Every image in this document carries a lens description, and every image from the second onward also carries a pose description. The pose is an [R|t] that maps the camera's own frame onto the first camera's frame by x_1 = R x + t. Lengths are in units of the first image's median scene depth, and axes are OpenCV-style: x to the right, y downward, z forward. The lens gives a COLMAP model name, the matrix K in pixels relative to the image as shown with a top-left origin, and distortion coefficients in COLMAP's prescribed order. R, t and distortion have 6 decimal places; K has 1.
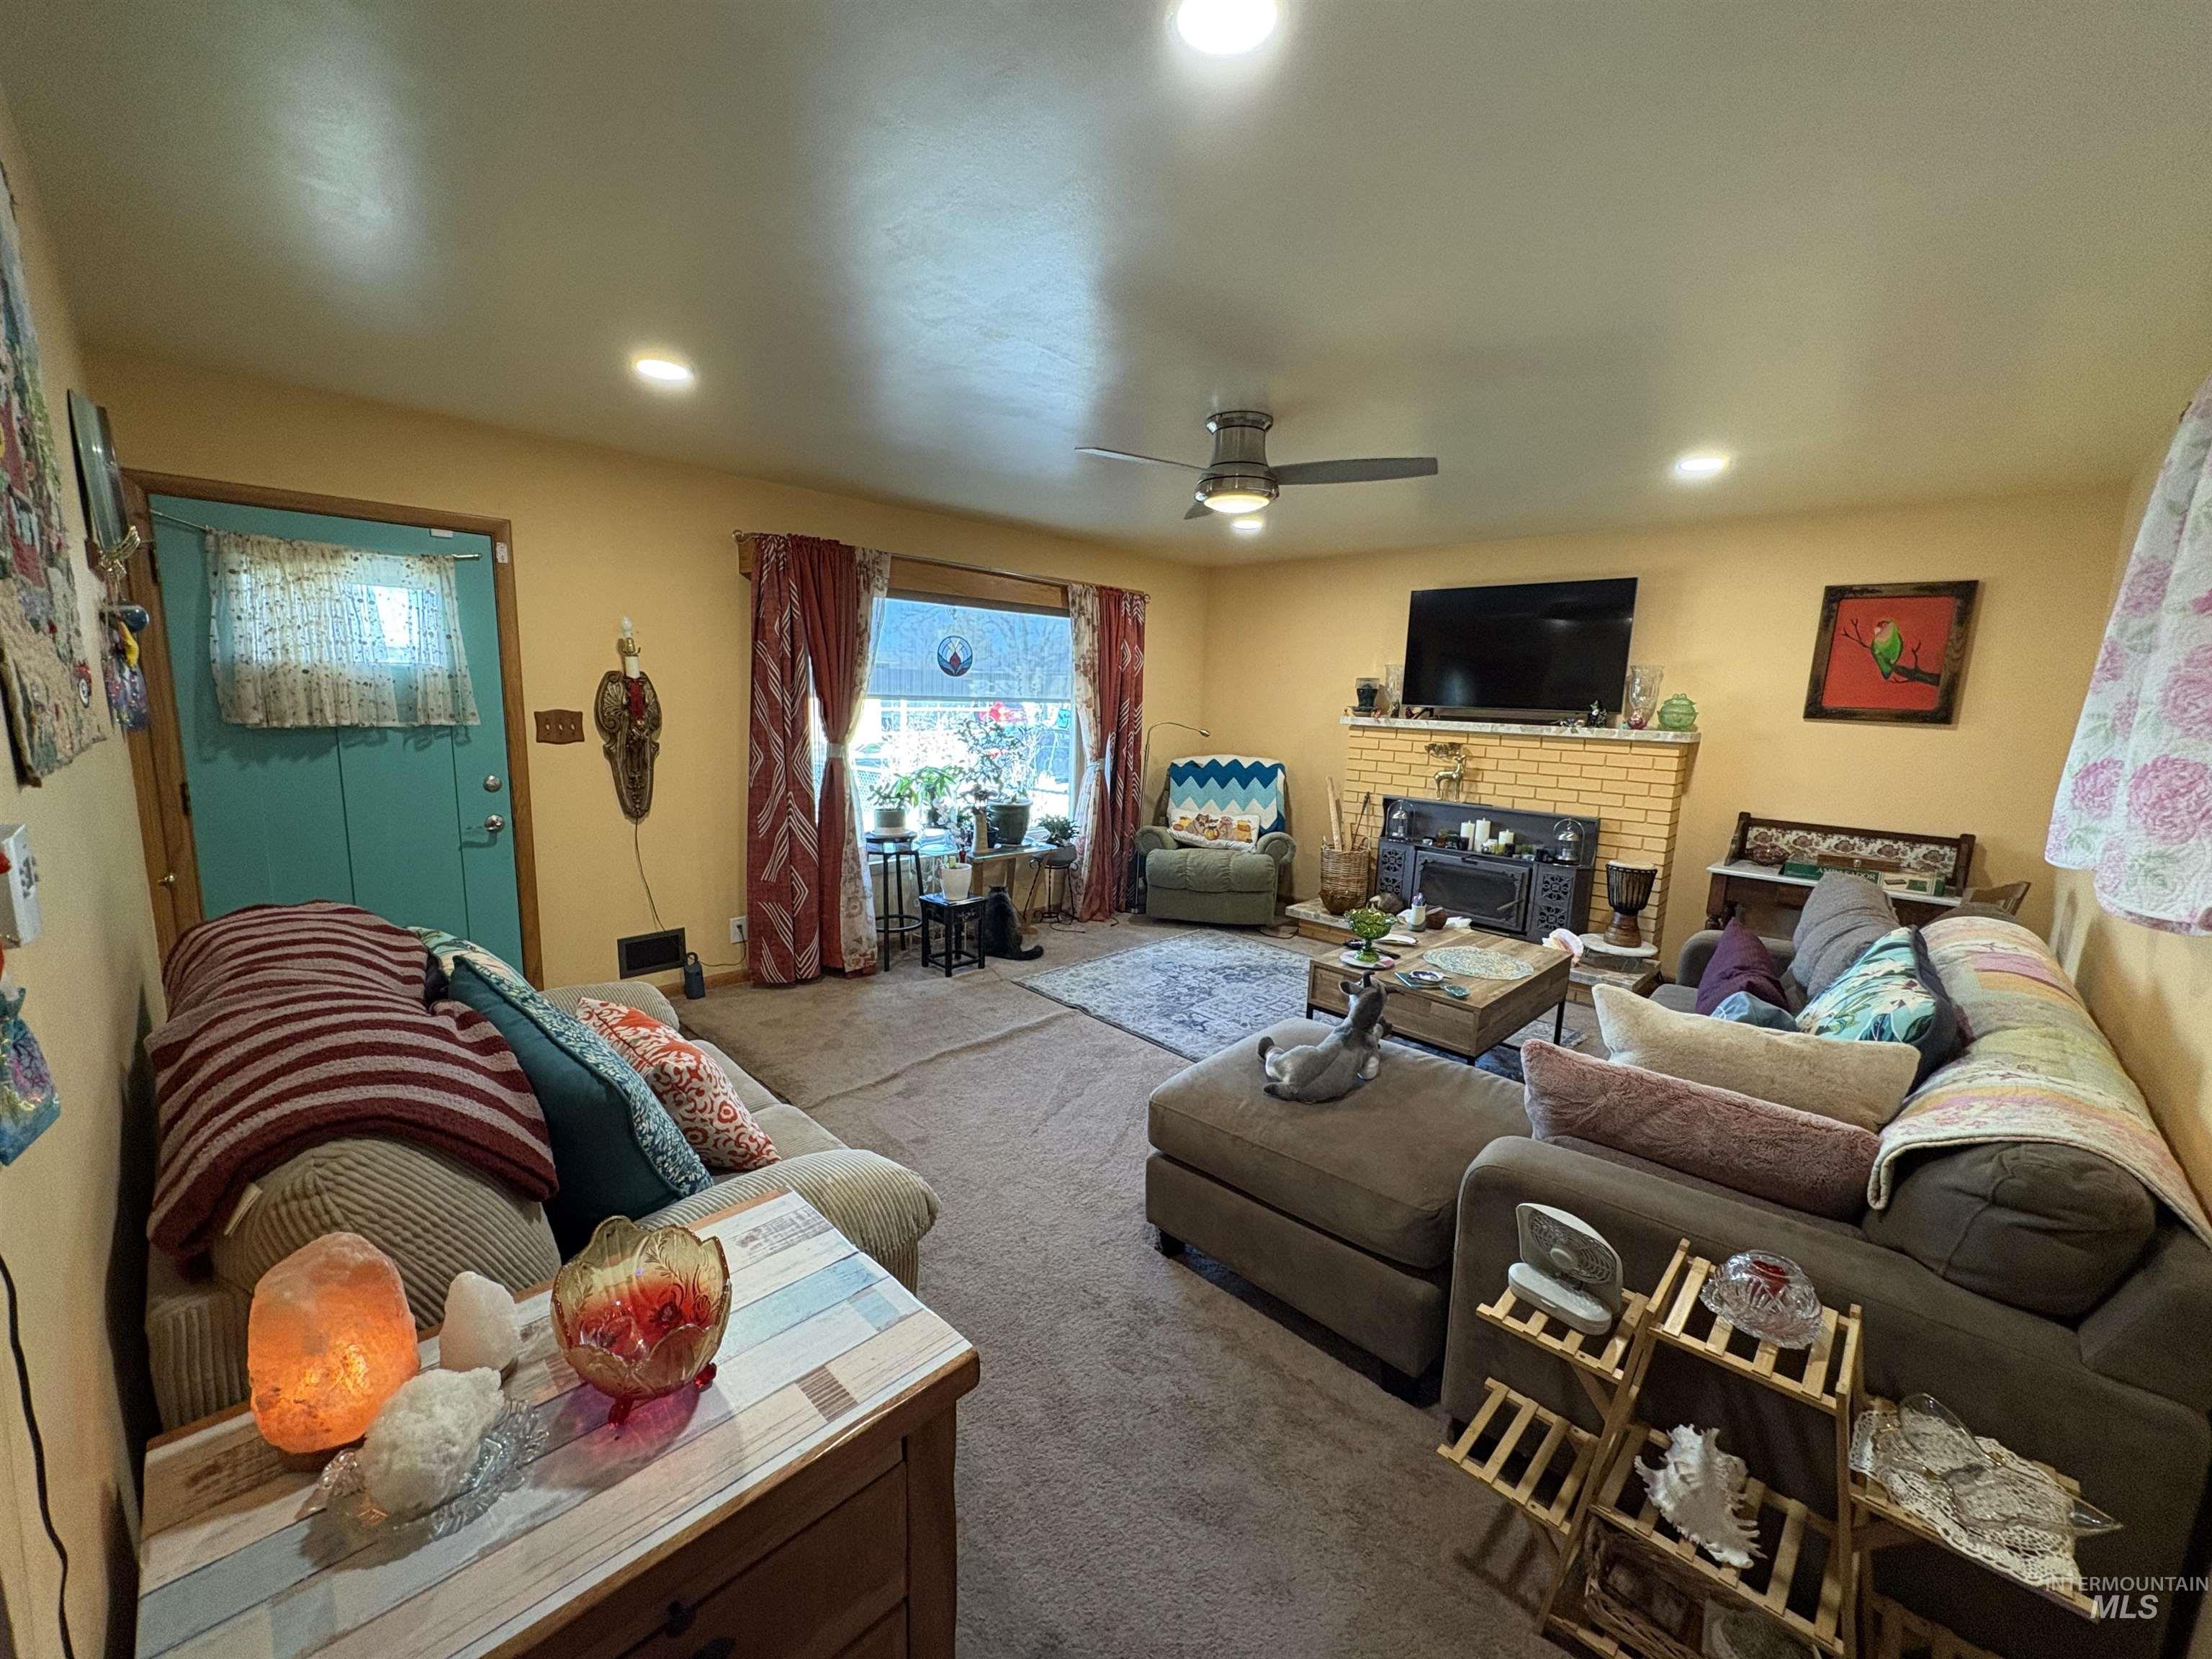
lens RADIAL K [[878.1, 0, 1100.5], [0, 878.1, 829.6], [0, 0, 1]] dist [0.001083, -0.000110]
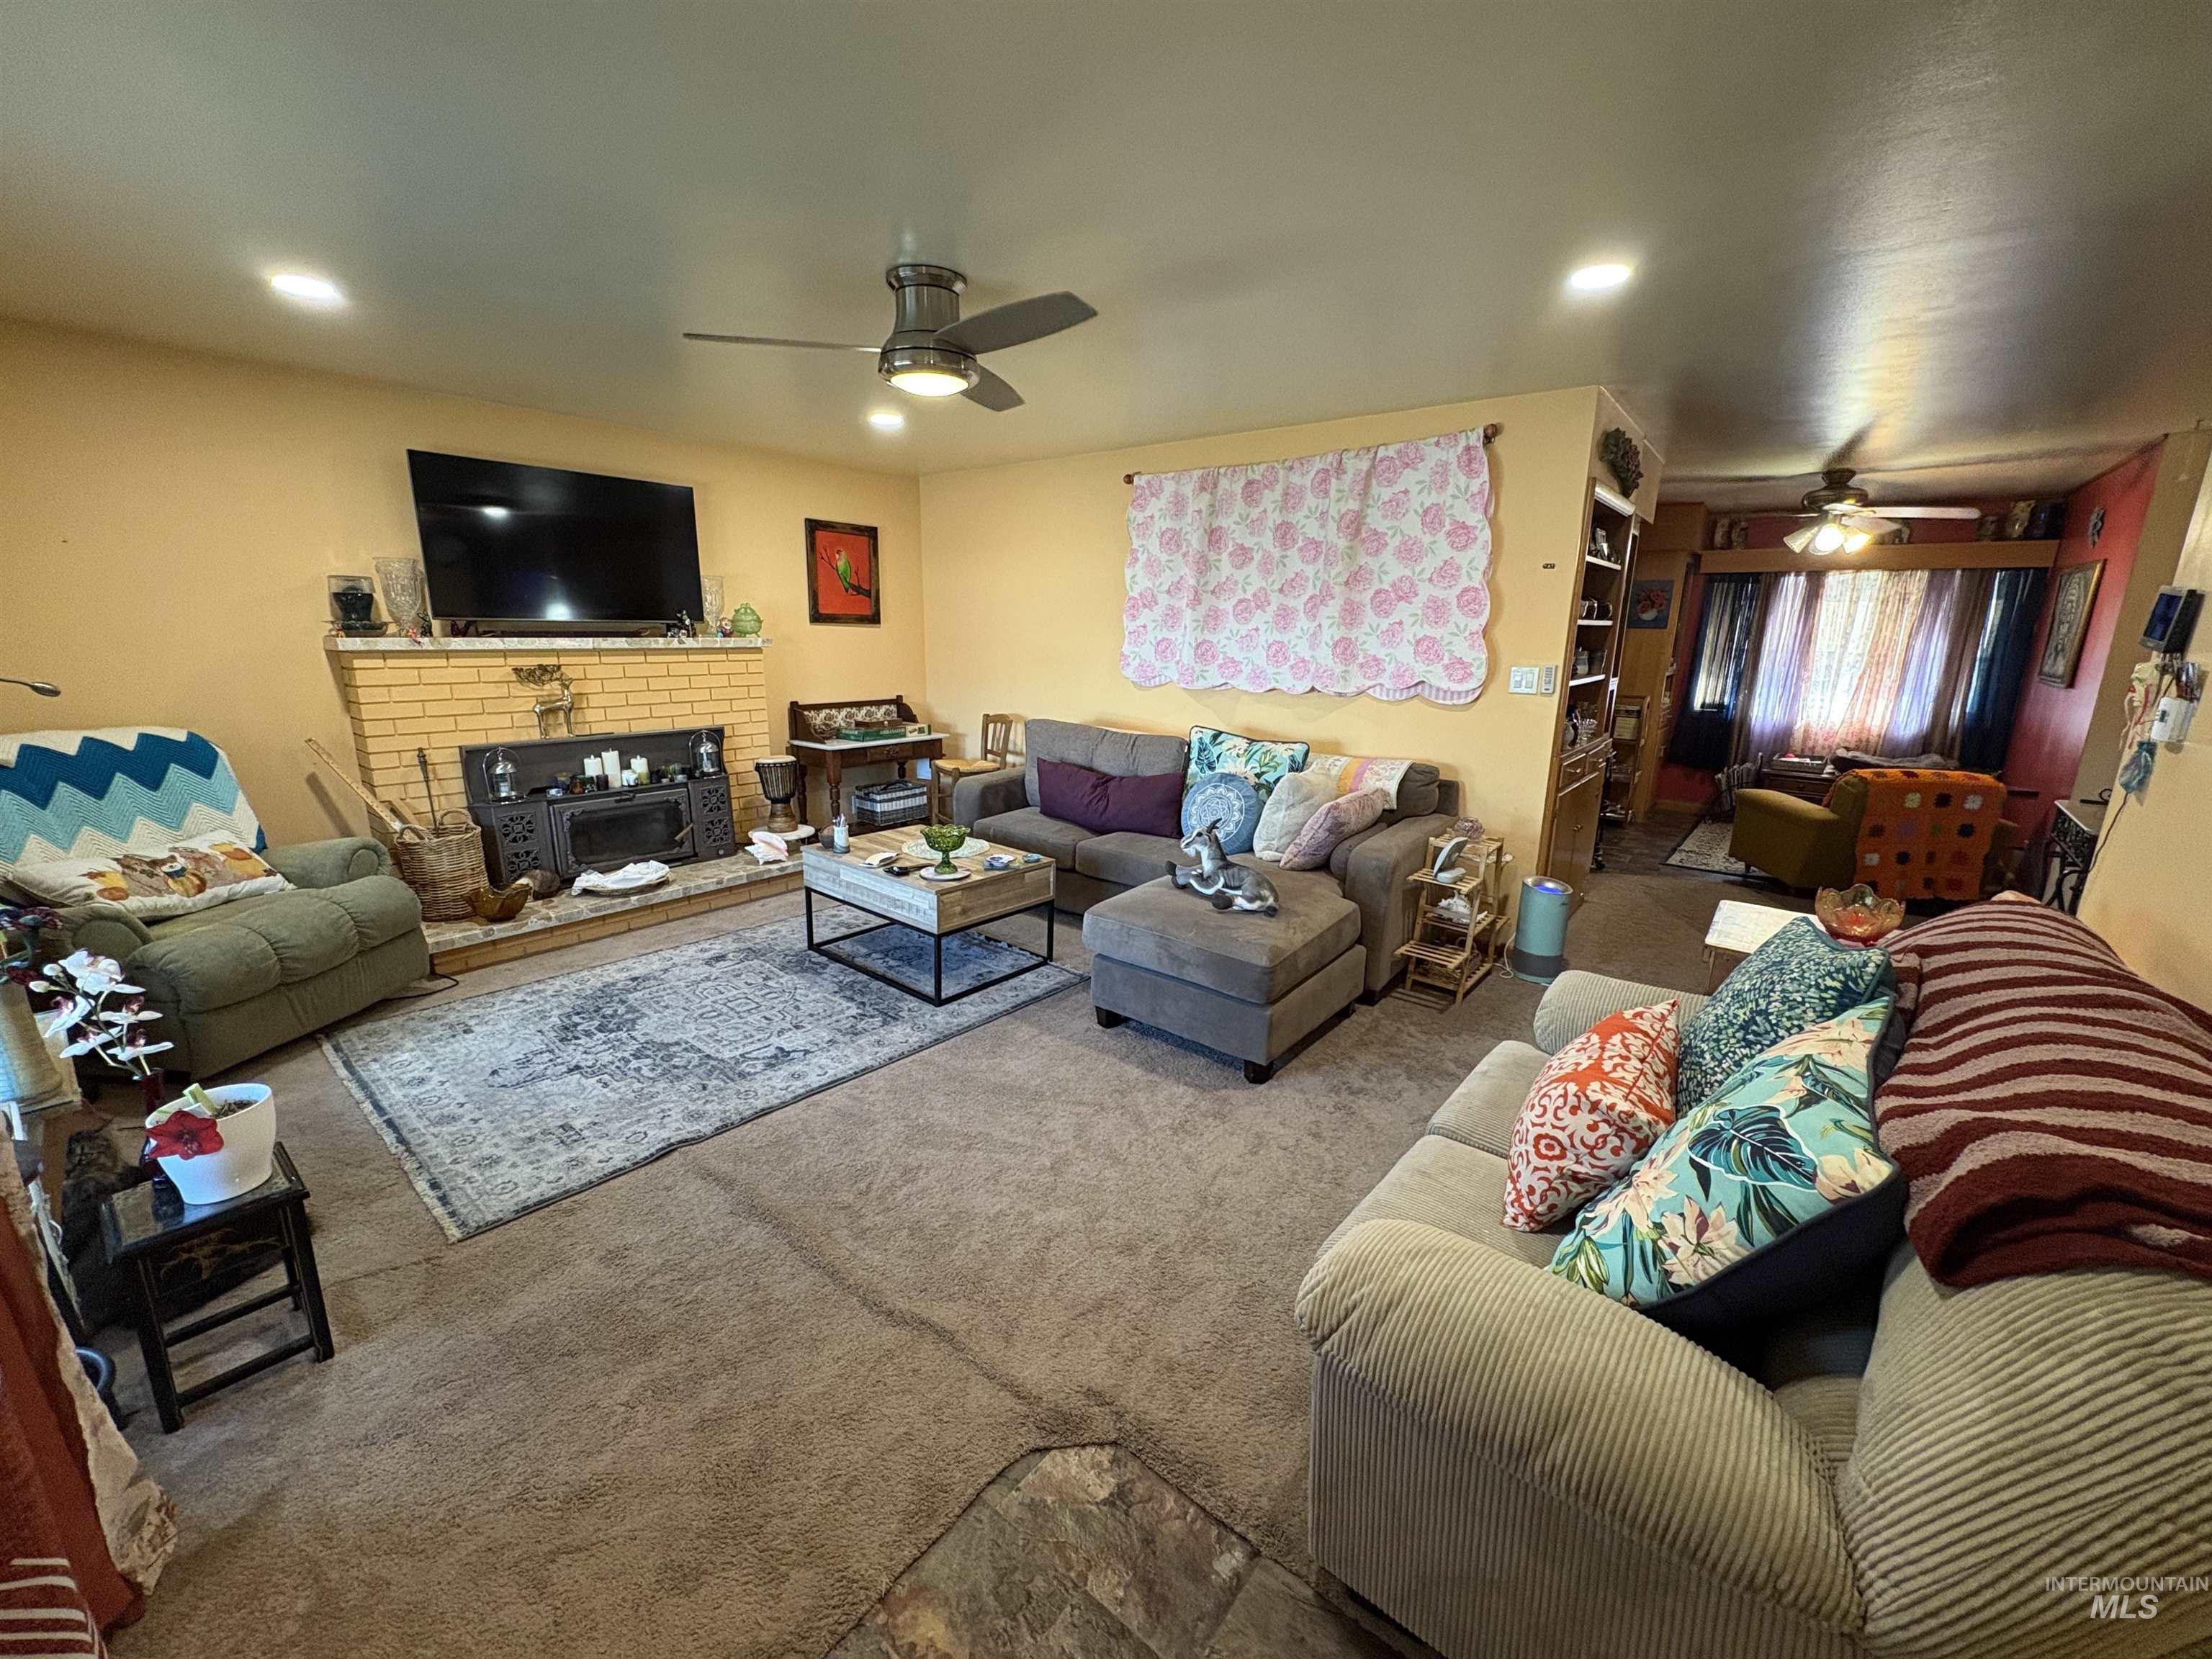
lens RADIAL K [[878.1, 0, 1106.3], [0, 878.1, 842.3], [0, 0, 1]] dist [0.001083, -0.000110]
pose [[-0.102288, -0.268698, 0.957778, -0.553455], [0.136848, 0.949873, 0.281095, -0.120004], [-0.985297, 0.159823, -0.060390, 0.682137]]
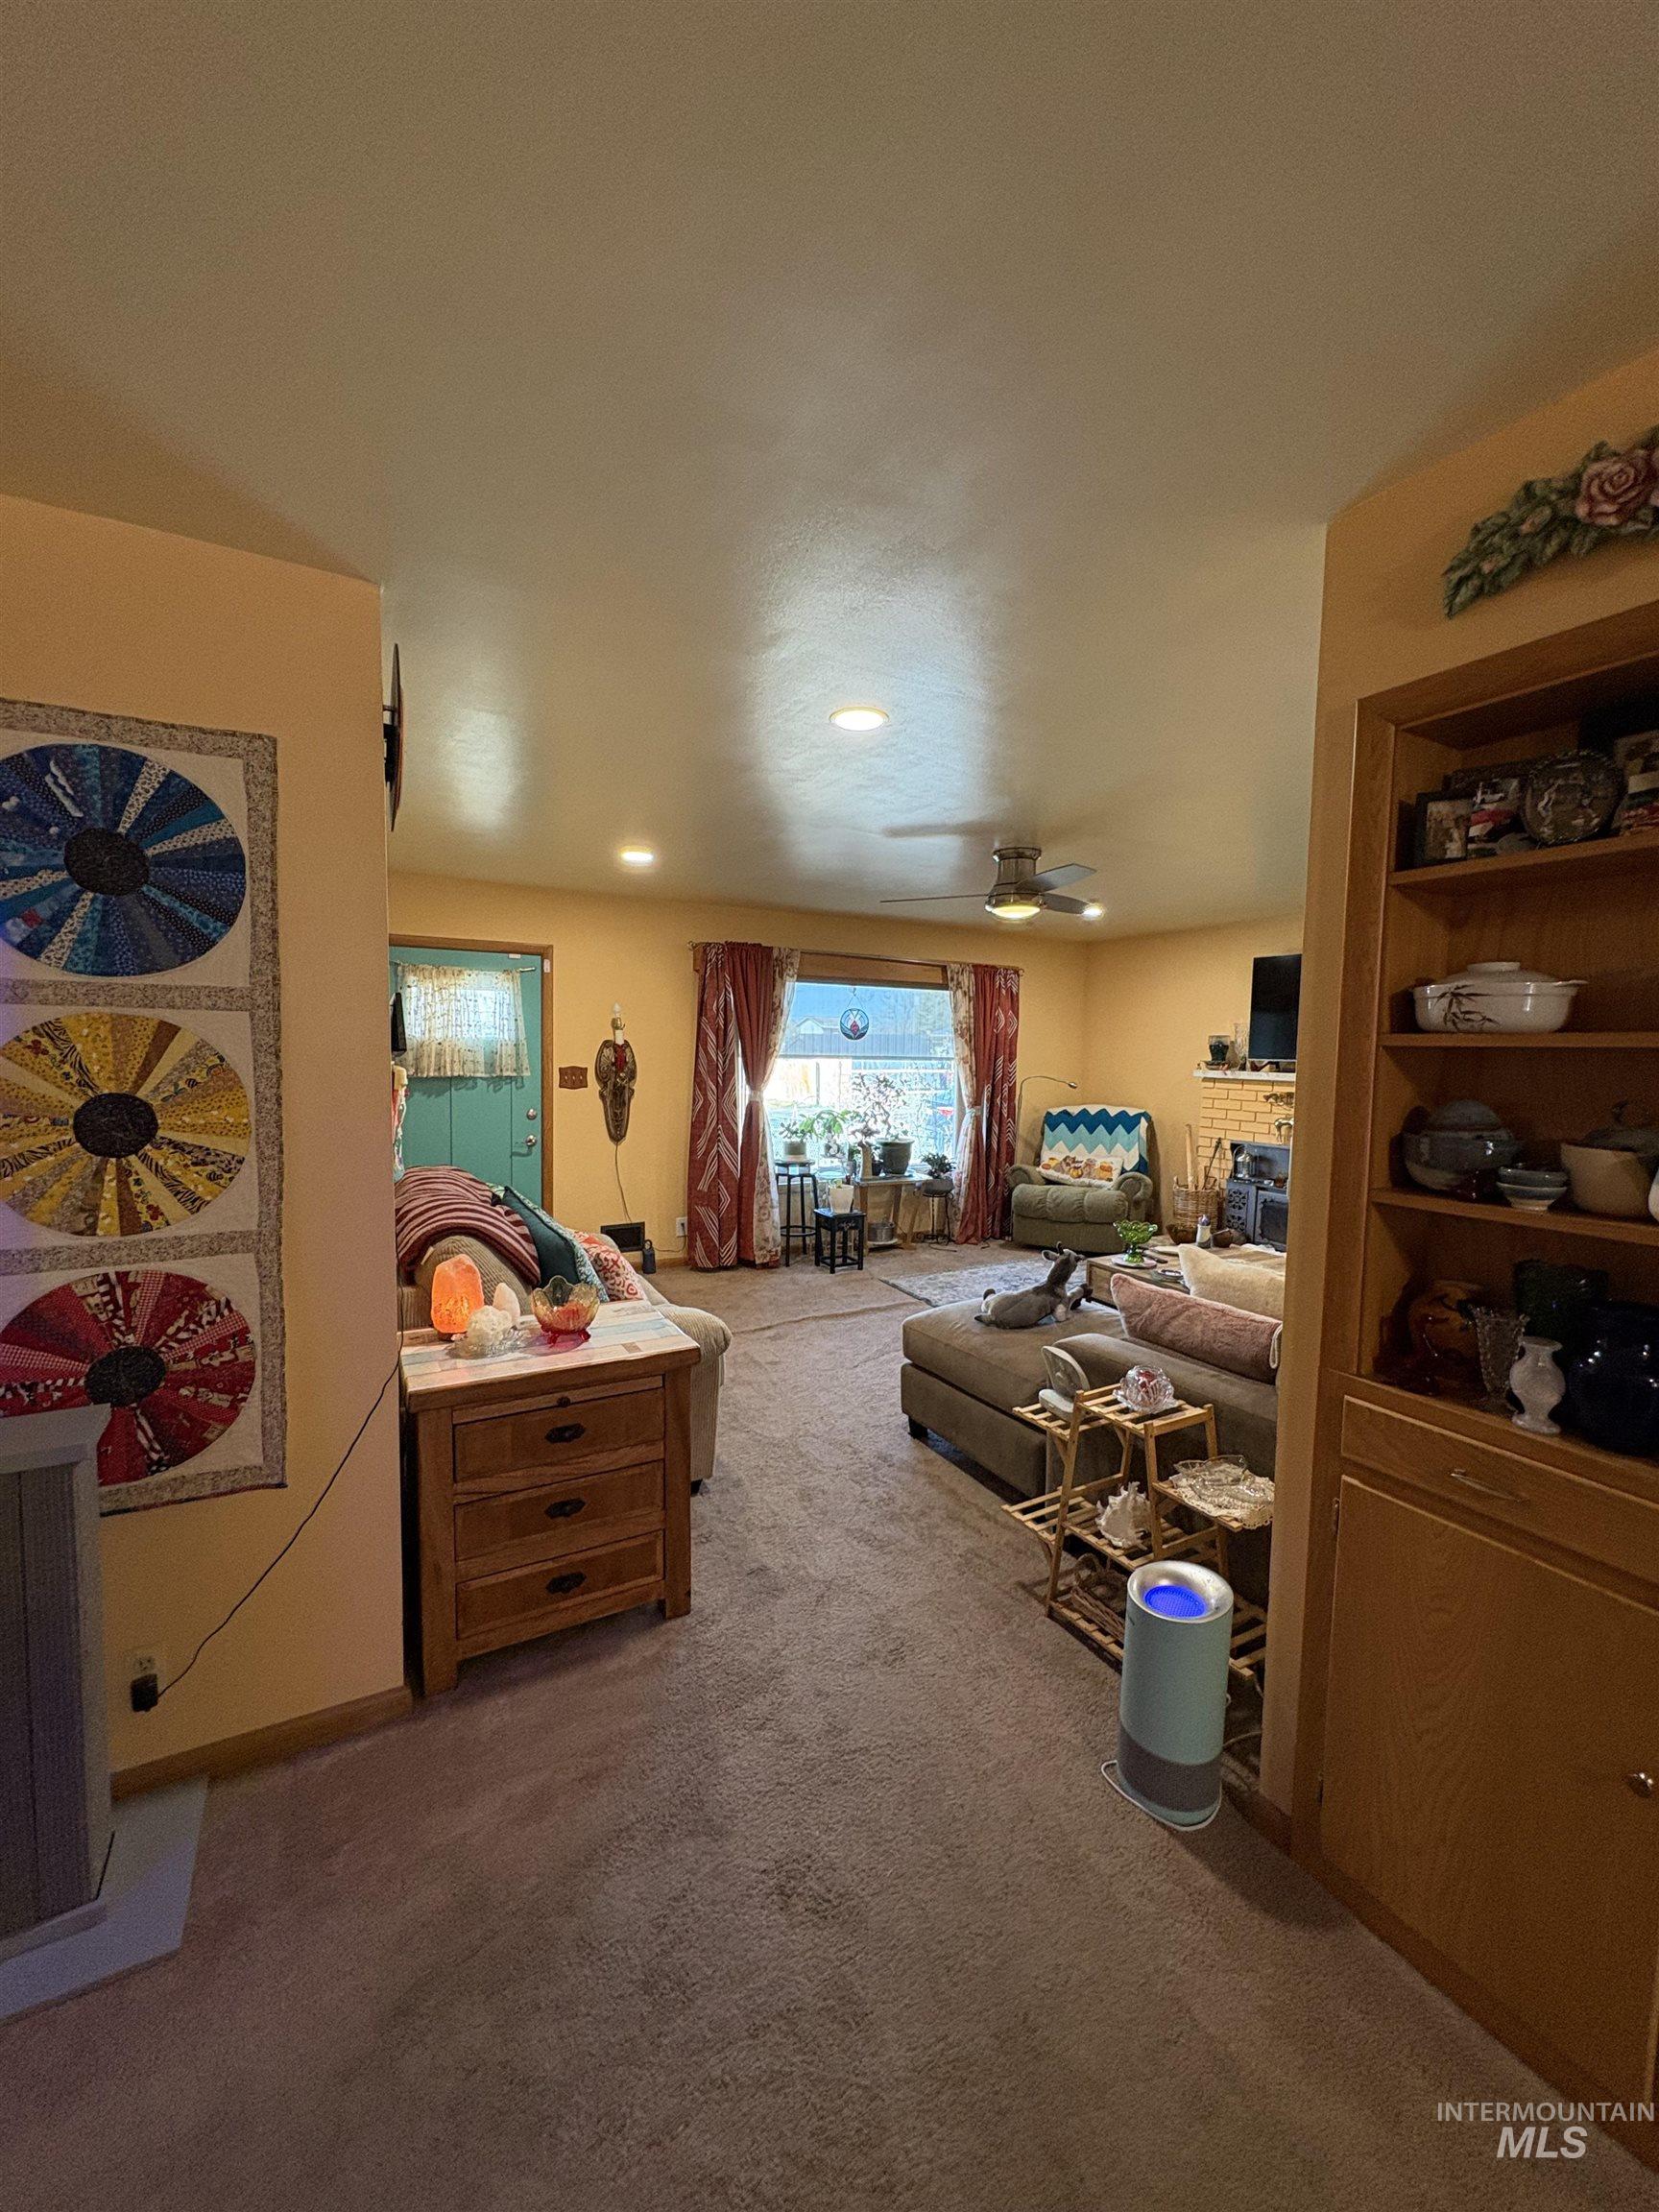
lens RADIAL K [[878.1, 0, 821.5], [0, 878.1, 1103.2], [0, 0, 1]] dist [0.001083, -0.000110]
pose [[0.957329, 0.004593, -0.288964, 0.188708], [-0.033589, 0.994866, -0.095466, 0.046995], [0.287042, 0.101099, 0.952568, -0.254505]]
